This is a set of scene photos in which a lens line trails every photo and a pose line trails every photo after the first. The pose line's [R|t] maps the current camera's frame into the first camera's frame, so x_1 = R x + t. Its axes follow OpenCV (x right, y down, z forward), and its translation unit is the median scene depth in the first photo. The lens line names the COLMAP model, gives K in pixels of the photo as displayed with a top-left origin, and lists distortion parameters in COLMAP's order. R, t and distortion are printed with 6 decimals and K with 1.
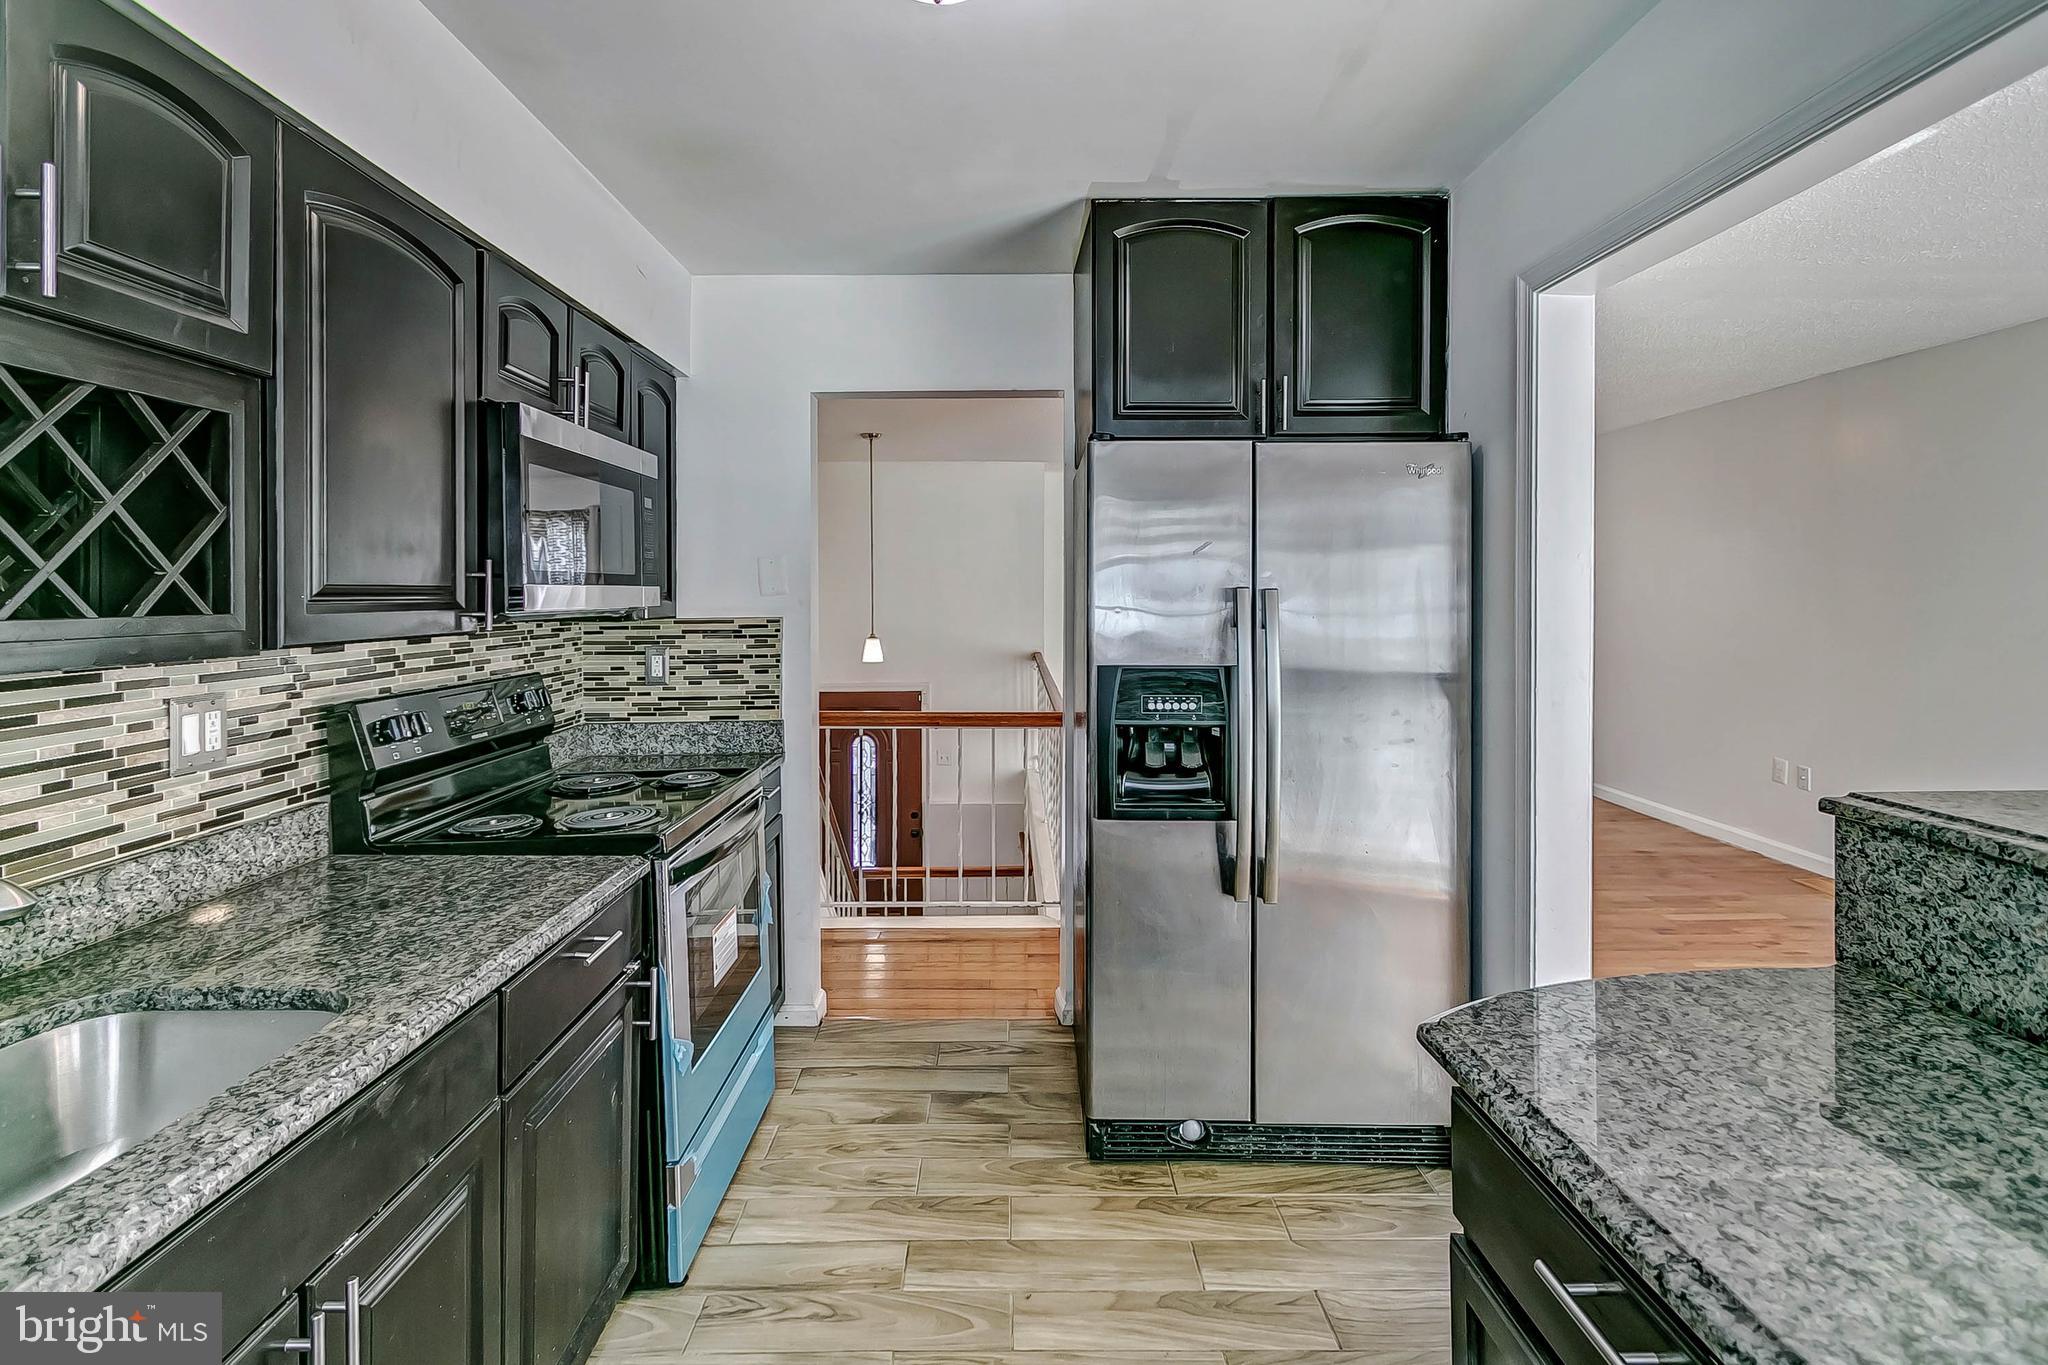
lens RADIAL K [[960.1, 0, 991.8], [0, 960.1, 599.9], [0, 0, 1]] dist [0.005643, -0.002698]
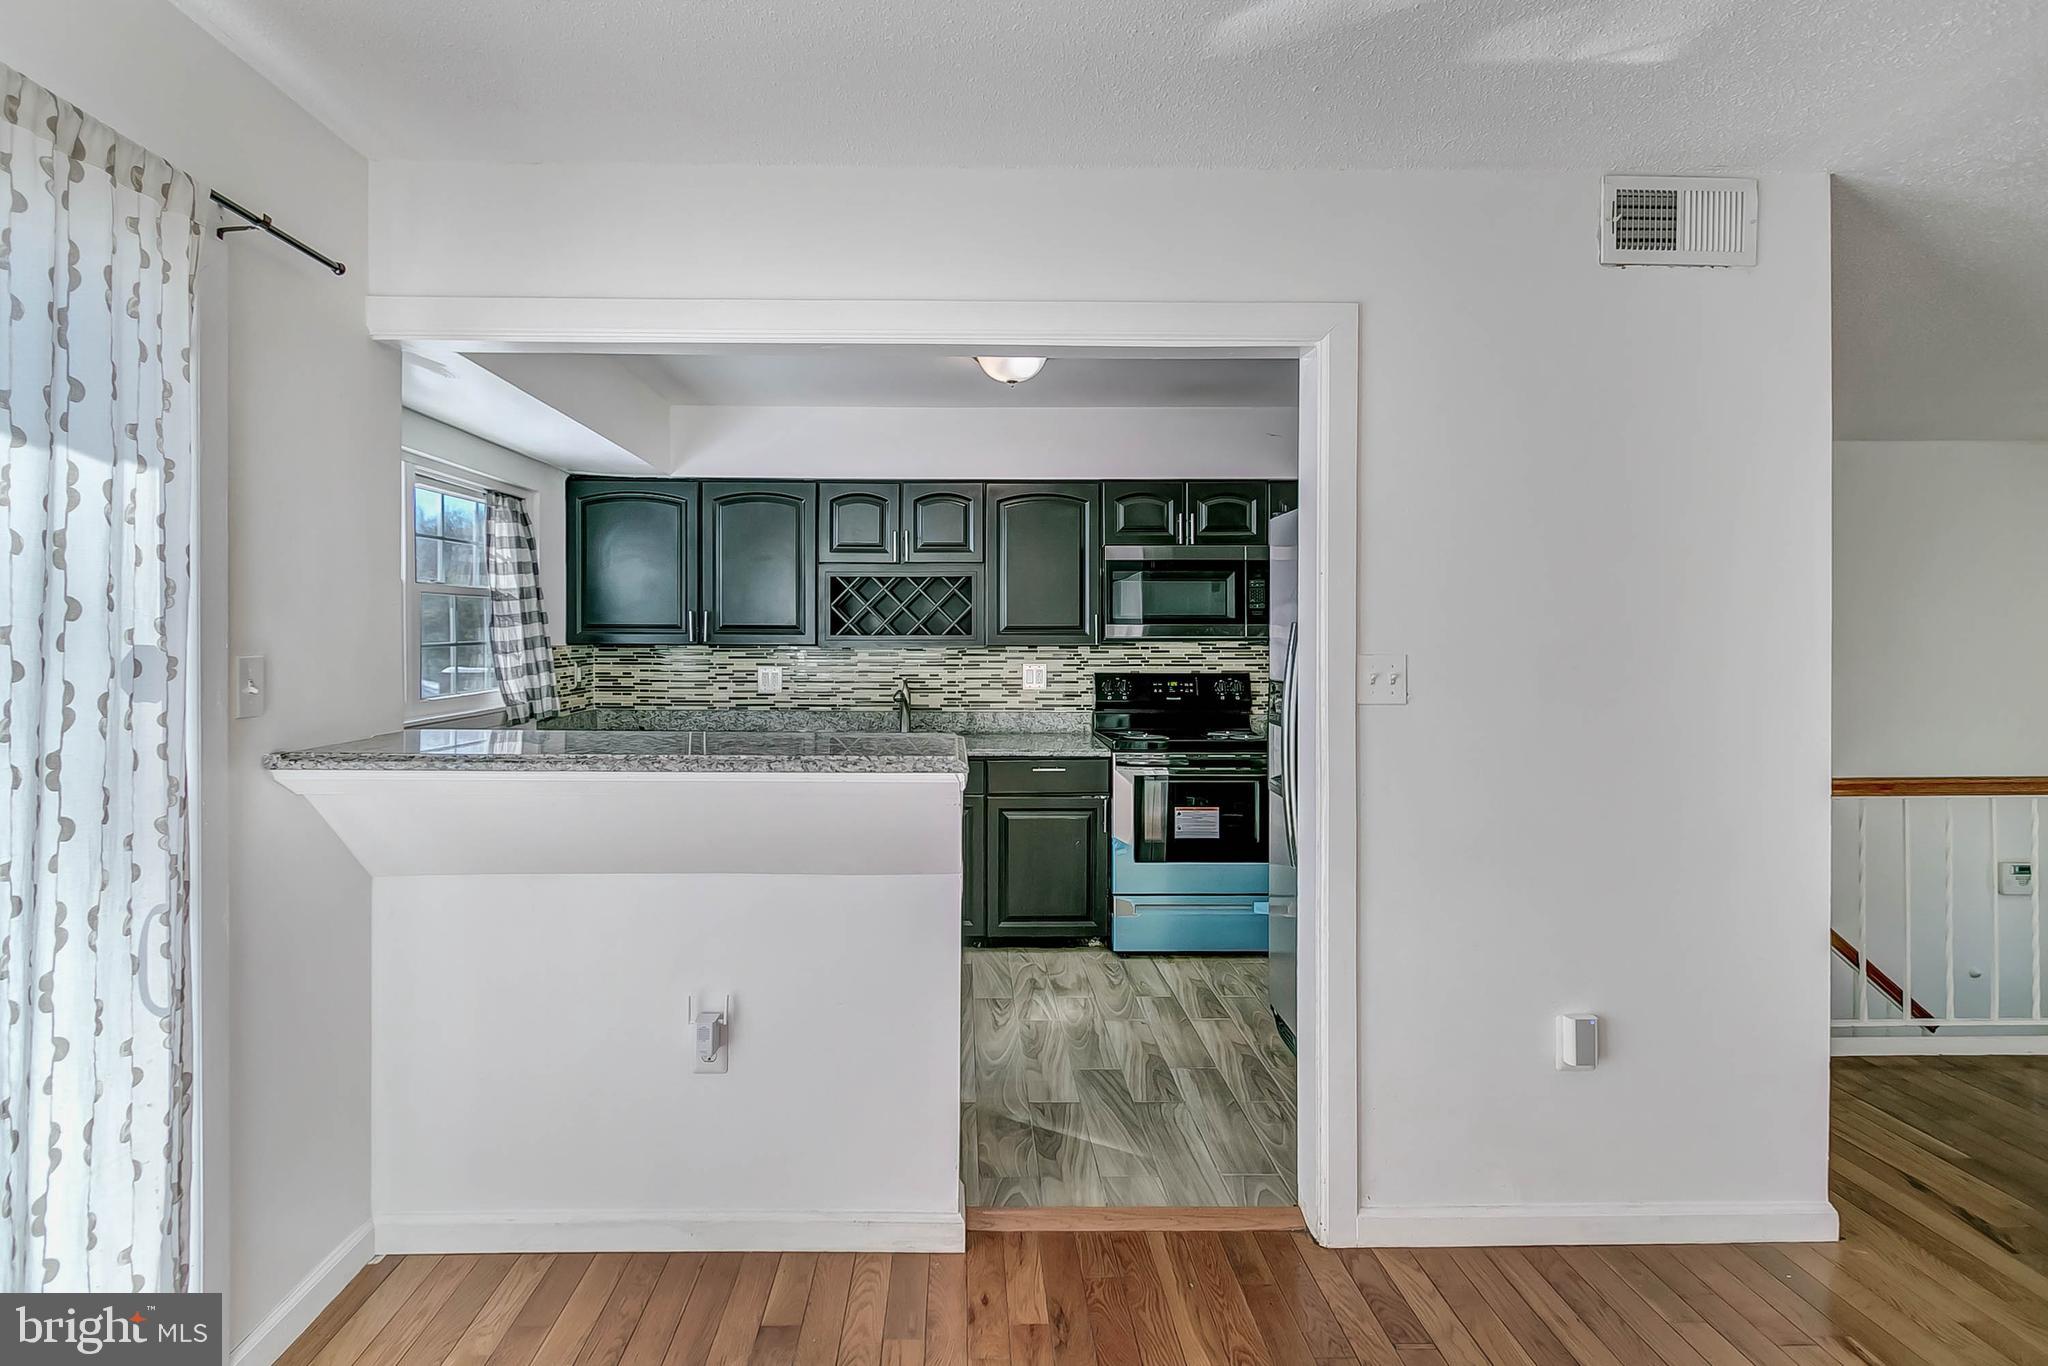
lens RADIAL K [[960.1, 0, 992.1], [0, 960.1, 635.8], [0, 0, 1]] dist [0.005643, -0.002698]
pose [[0.035732, 0.004103, -0.999353, 1.977175], [-0.007954, 0.999961, 0.003822, 0.003164], [0.999330, 0.007812, 0.035763, 0.715161]]
